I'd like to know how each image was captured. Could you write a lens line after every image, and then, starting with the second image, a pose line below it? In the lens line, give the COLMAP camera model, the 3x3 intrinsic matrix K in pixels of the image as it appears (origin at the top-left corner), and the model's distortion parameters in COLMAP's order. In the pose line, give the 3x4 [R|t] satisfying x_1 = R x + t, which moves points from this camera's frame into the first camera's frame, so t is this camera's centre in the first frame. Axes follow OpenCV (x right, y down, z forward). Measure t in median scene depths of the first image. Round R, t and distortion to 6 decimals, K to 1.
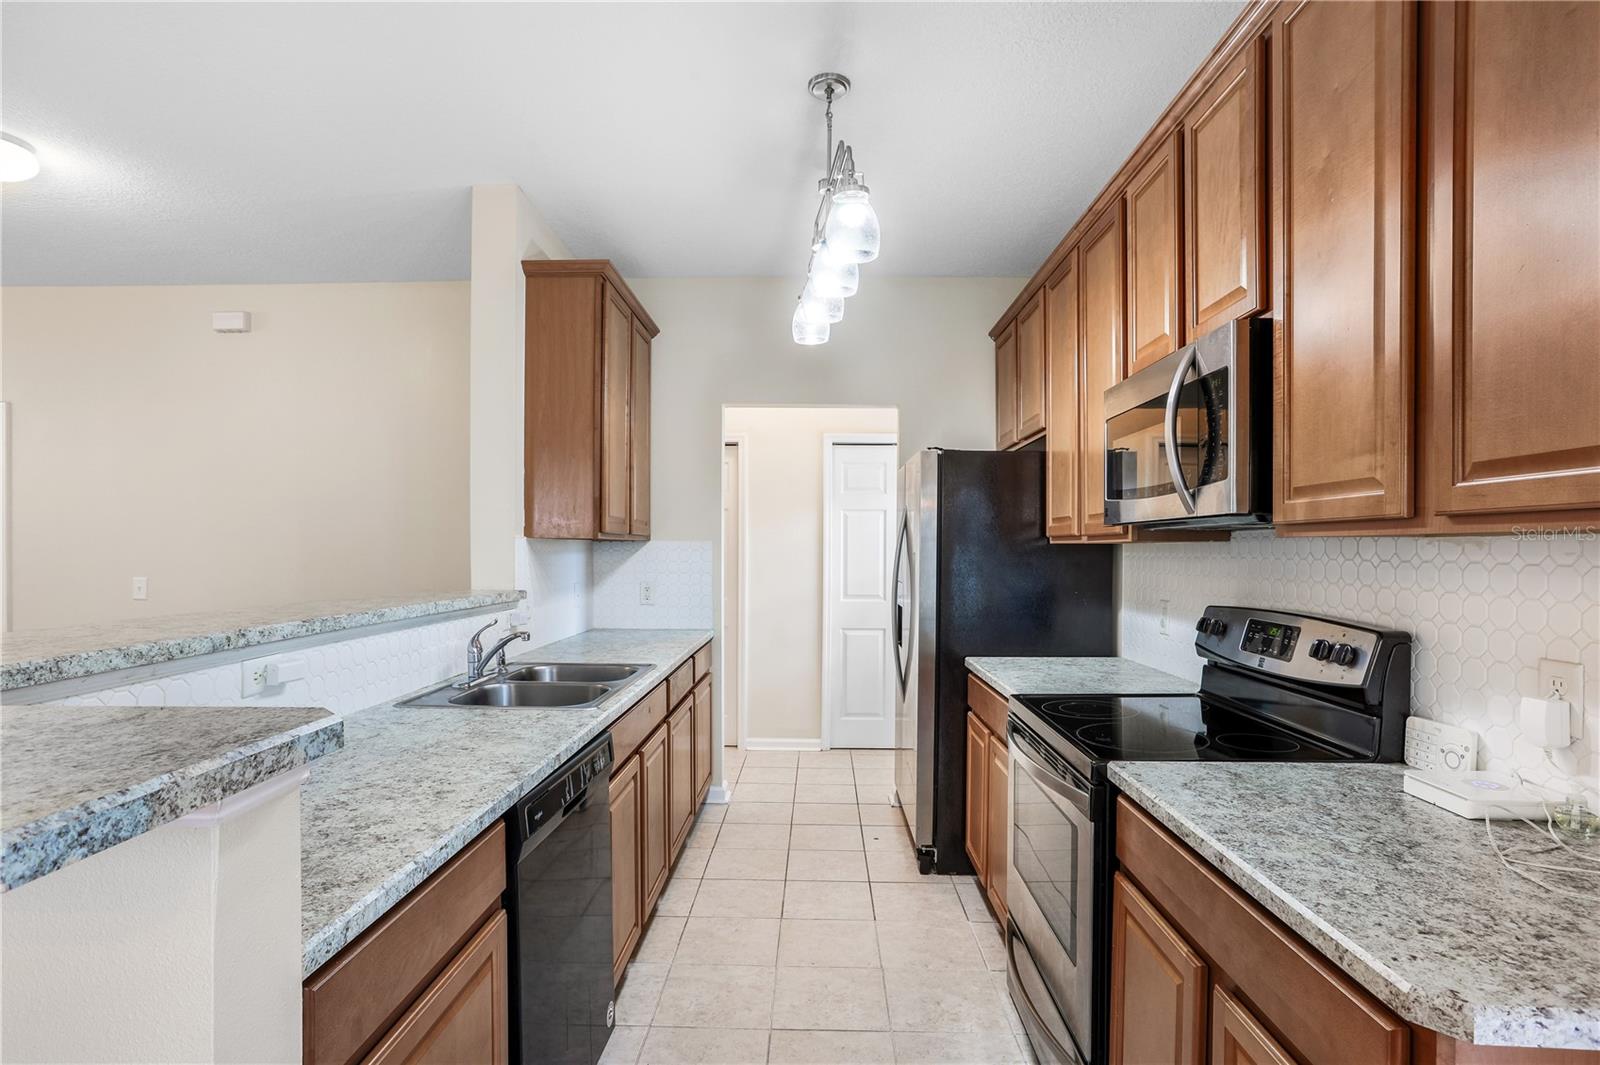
lens RADIAL K [[806.8, 0, 794.7], [0, 806.8, 568.2], [0, 0, 1]] dist [-0.052316, 0.027003]
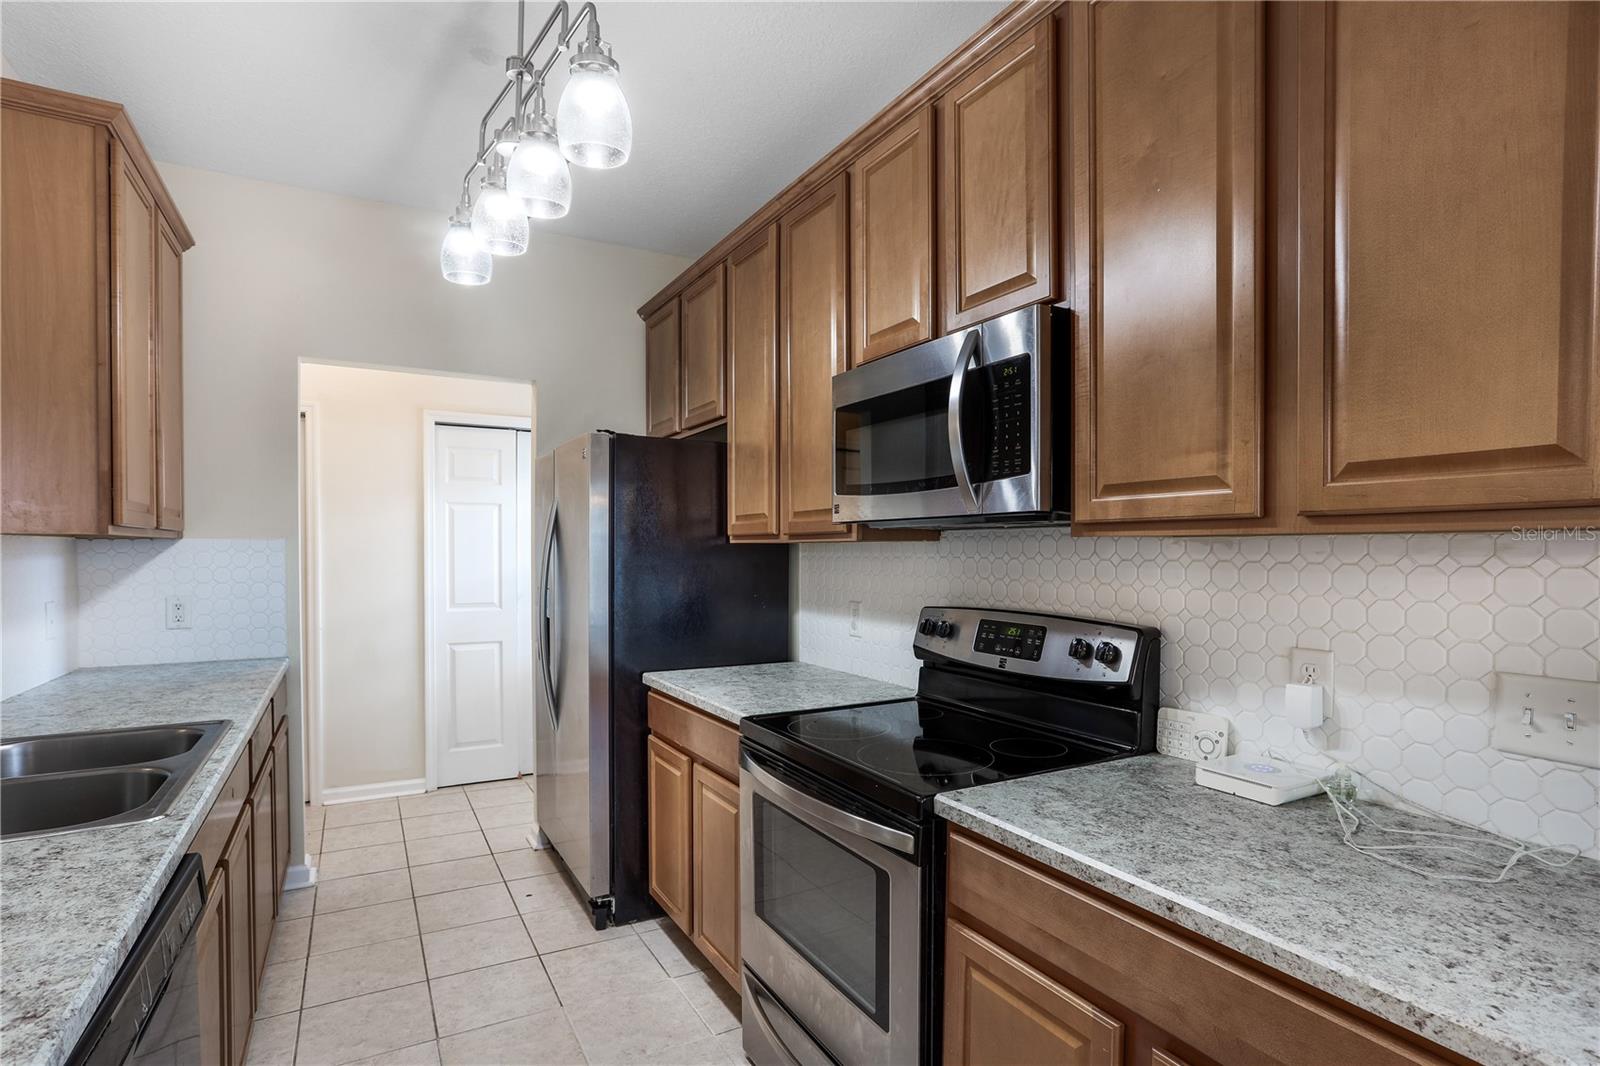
lens RADIAL K [[806.8, 0, 794.7], [0, 806.8, 568.7], [0, 0, 1]] dist [-0.052316, 0.027003]
pose [[0.860835, -0.014481, 0.508678, -0.116977], [0.013669, 0.999892, 0.005332, -0.006118], [-0.508700, 0.002363, 0.860940, 0.216144]]
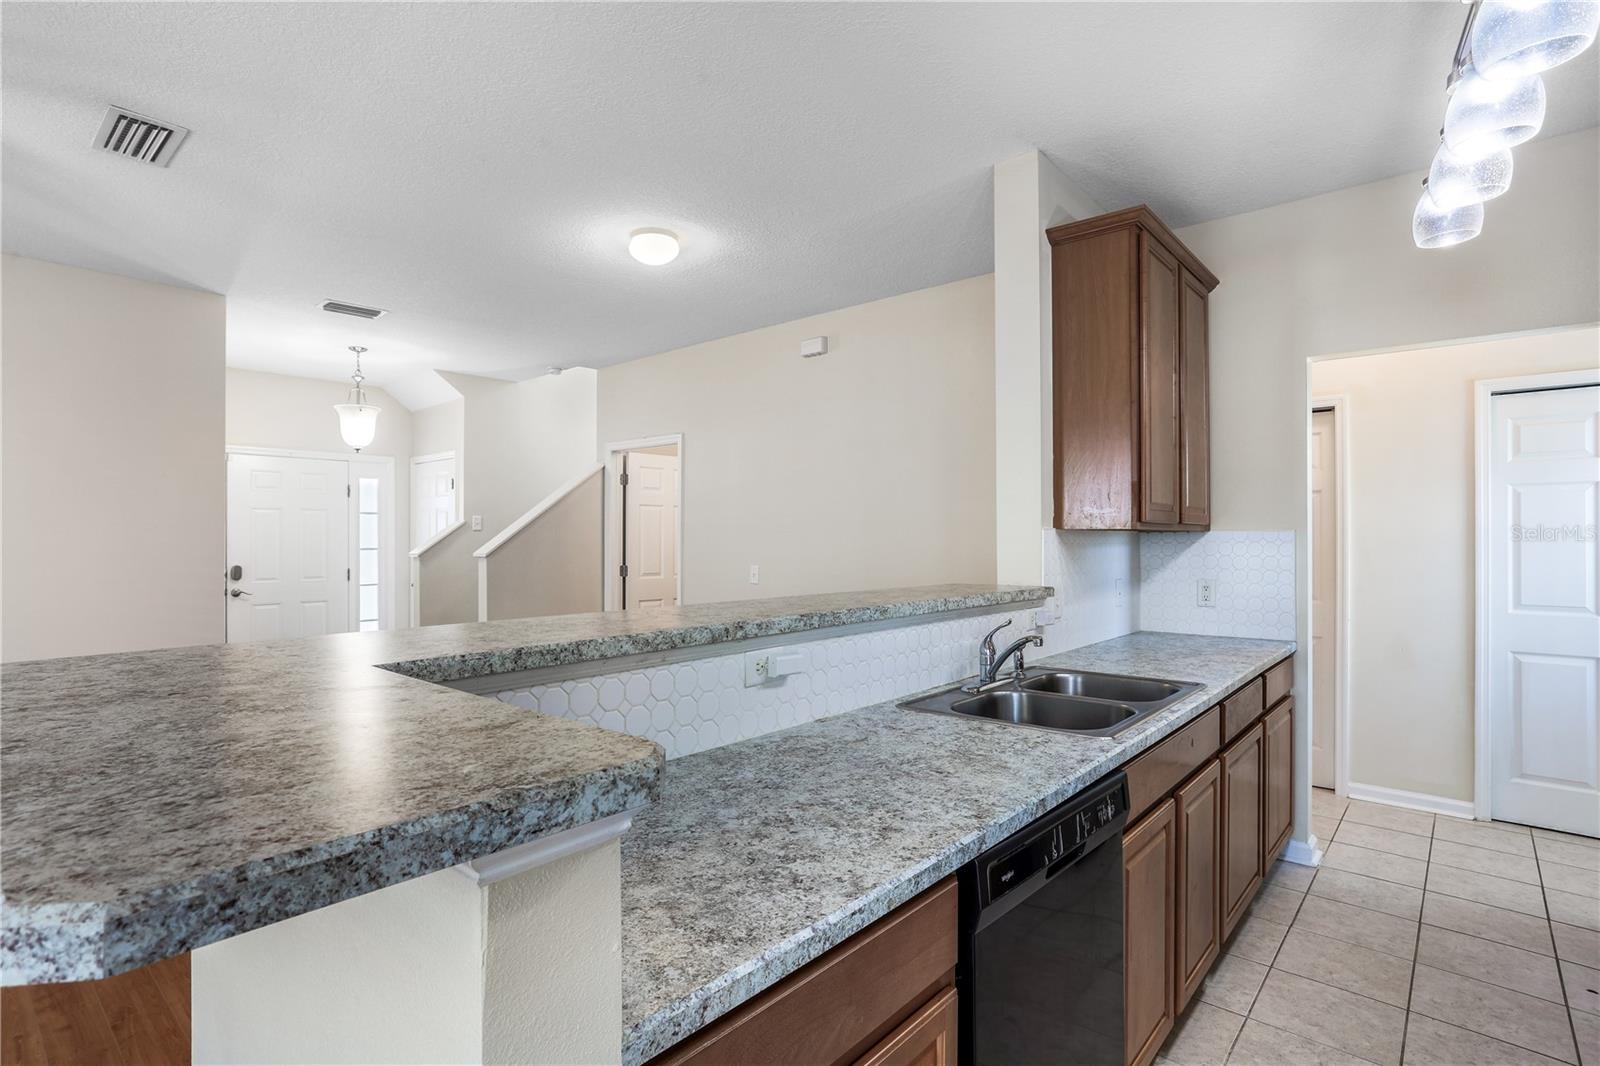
lens RADIAL K [[797.9, 0, 797.4], [0, 797.9, 538.1], [0, 0, 1]] dist [-0.062201, 0.040618]
pose [[0.775646, -0.006906, -0.631130, 0.009673], [-0.010164, 0.999674, -0.023430, -0.004960], [0.631086, 0.024588, 0.775323, 0.150915]]
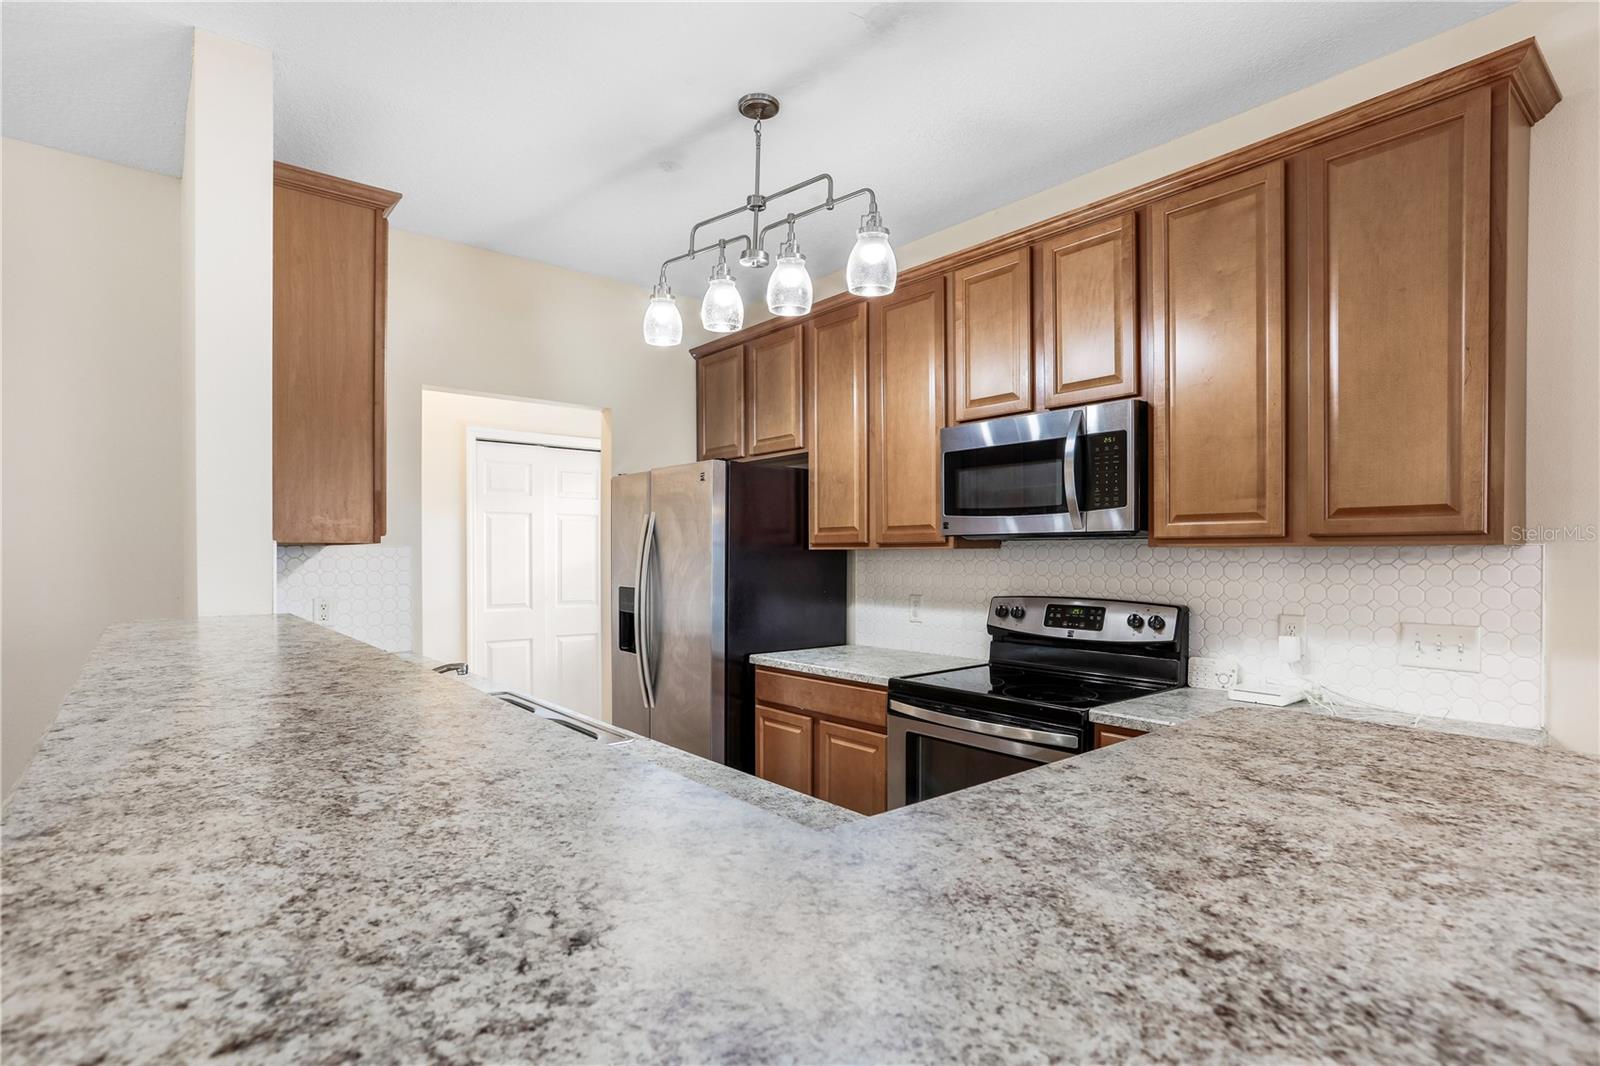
lens RADIAL K [[806.8, 0, 794.7], [0, 806.8, 568.7], [0, 0, 1]] dist [-0.052316, 0.027003]
pose [[0.756229, -0.015772, 0.654117, -0.585833], [0.018406, 0.999827, 0.002829, -0.008924], [-0.654048, 0.009900, 0.756388, 0.187828]]
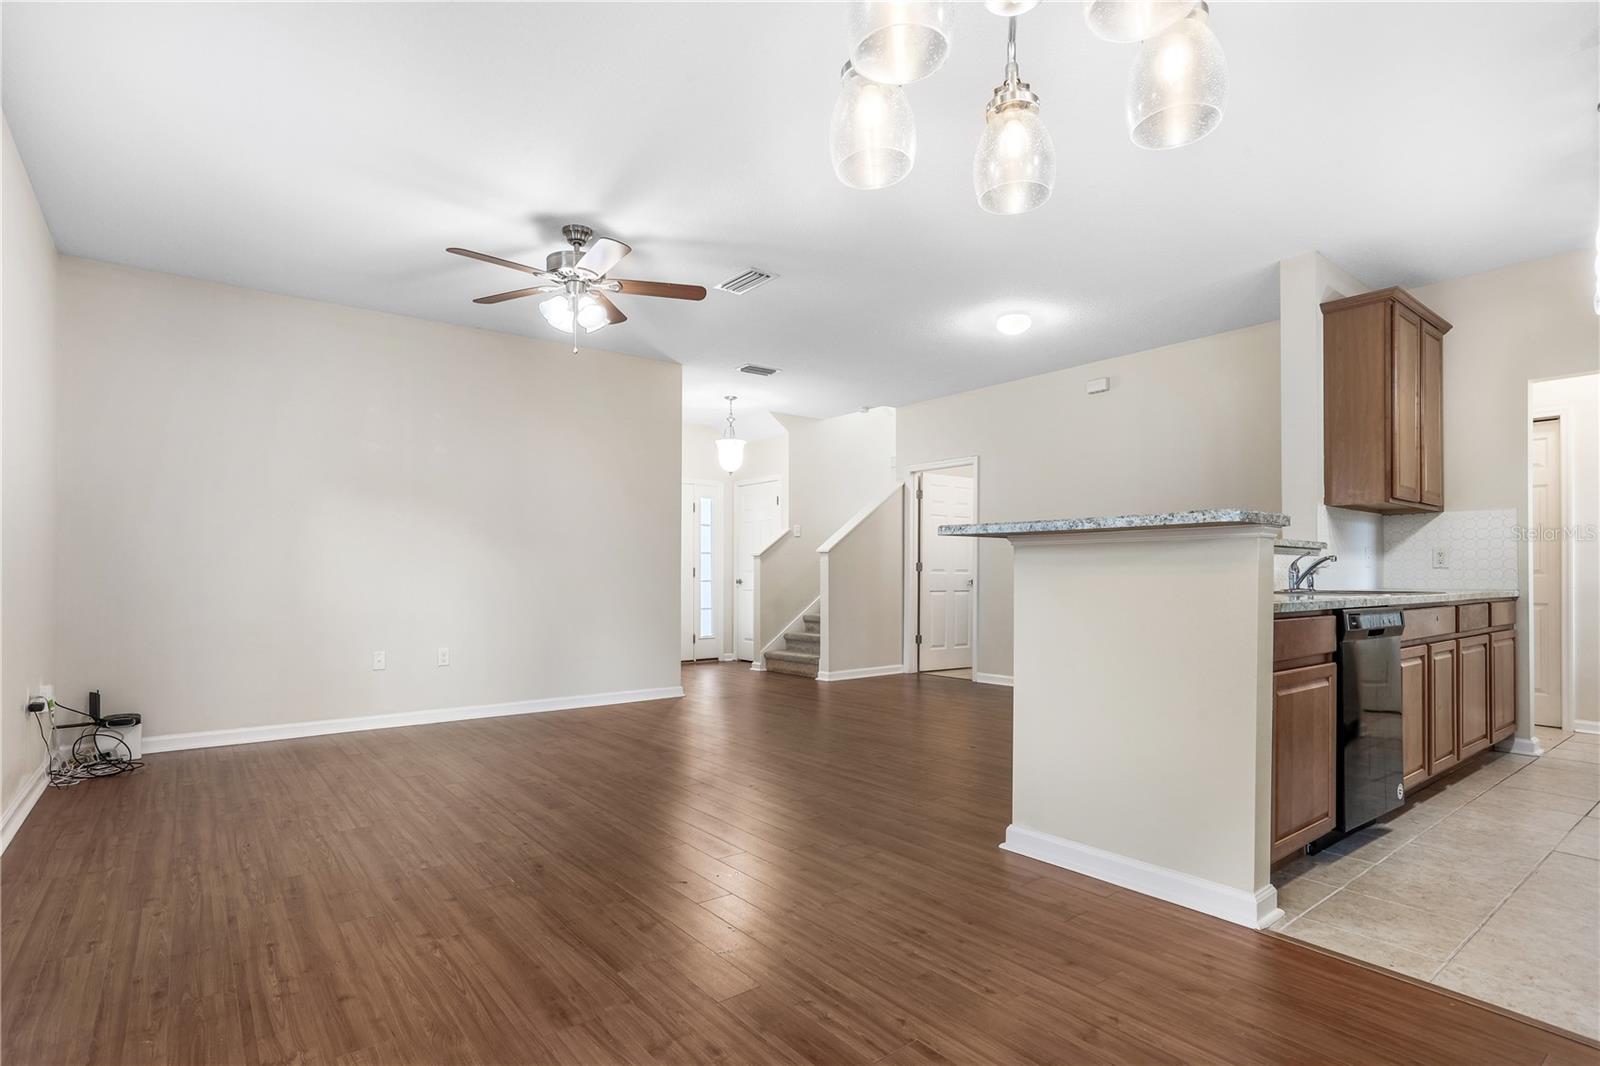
lens RADIAL K [[801.2, 0, 796.2], [0, 801.2, 570.9], [0, 0, 1]] dist [-0.067547, 0.041568]
pose [[0.635617, -0.007909, -0.771964, 0.151292], [-0.018023, 0.999523, -0.025080, 0.157580], [0.771794, 0.029855, 0.635171, -0.683675]]
